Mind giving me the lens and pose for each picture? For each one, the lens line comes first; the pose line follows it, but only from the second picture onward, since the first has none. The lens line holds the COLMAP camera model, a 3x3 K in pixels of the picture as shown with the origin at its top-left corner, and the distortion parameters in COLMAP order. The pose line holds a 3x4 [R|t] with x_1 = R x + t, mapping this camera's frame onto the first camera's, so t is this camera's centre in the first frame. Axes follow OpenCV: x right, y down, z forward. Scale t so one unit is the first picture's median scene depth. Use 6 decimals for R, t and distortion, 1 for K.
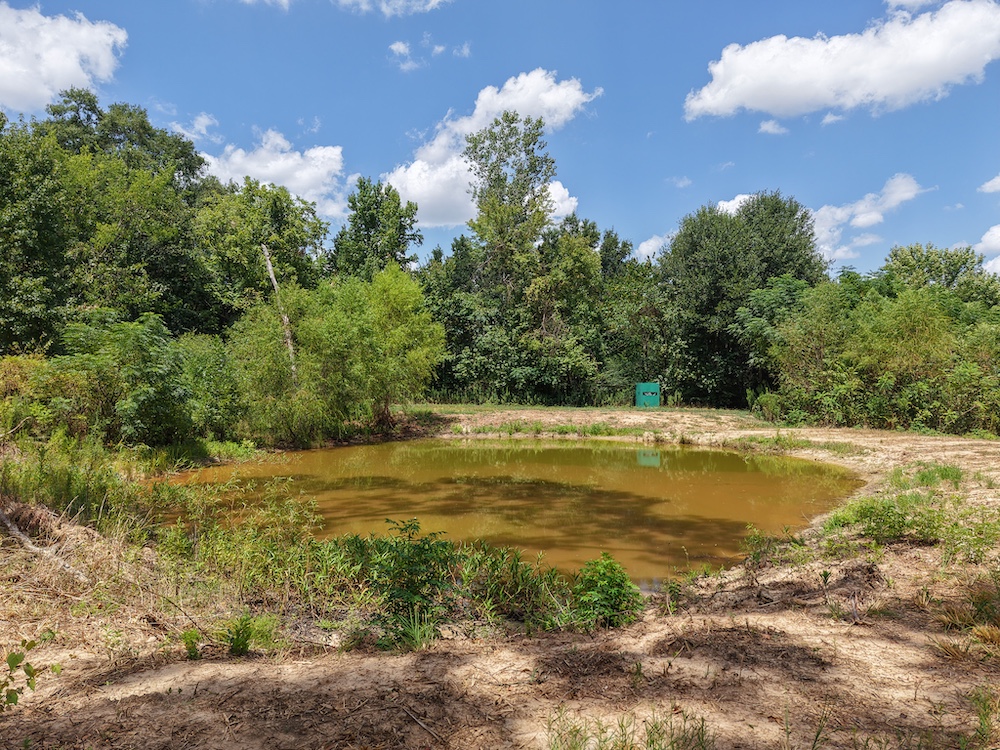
lens RADIAL K [[662.8, 0, 494.1], [0, 662.8, 386.4], [0, 0, 1]] dist [0.083584, -0.075179]
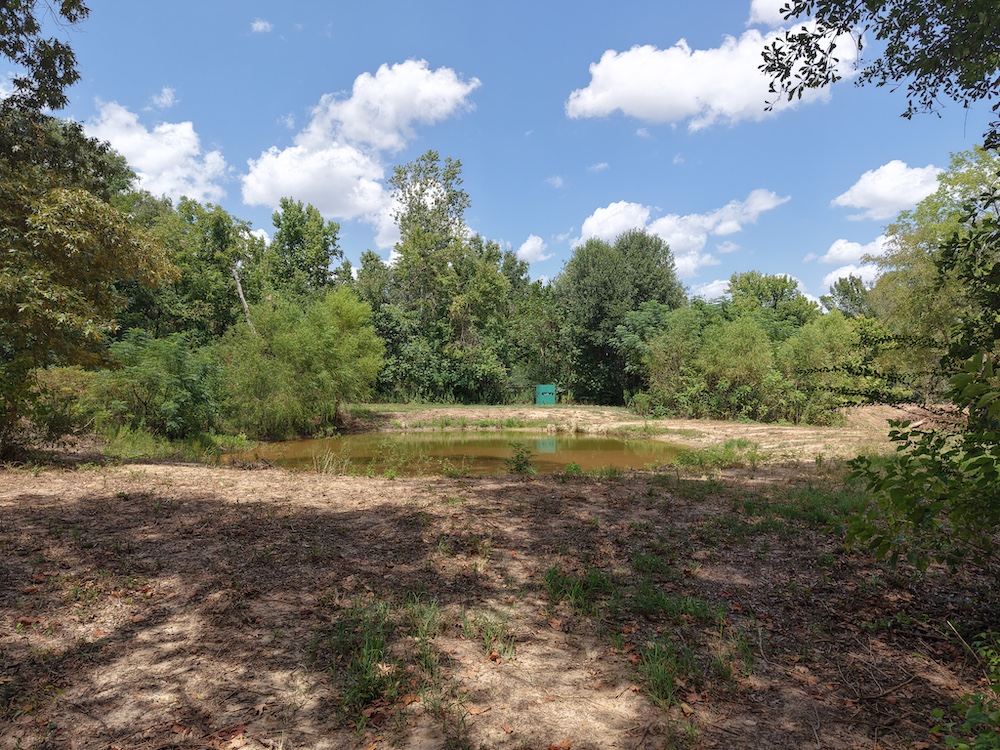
lens RADIAL K [[662.8, 0, 494.1], [0, 662.8, 386.4], [0, 0, 1]] dist [0.083584, -0.075179]
pose [[0.985613, -0.002394, 0.169004, -0.070604], [0.002189, 0.999997, 0.001401, -0.004757], [-0.169006, -0.001011, 0.985614, -0.182146]]
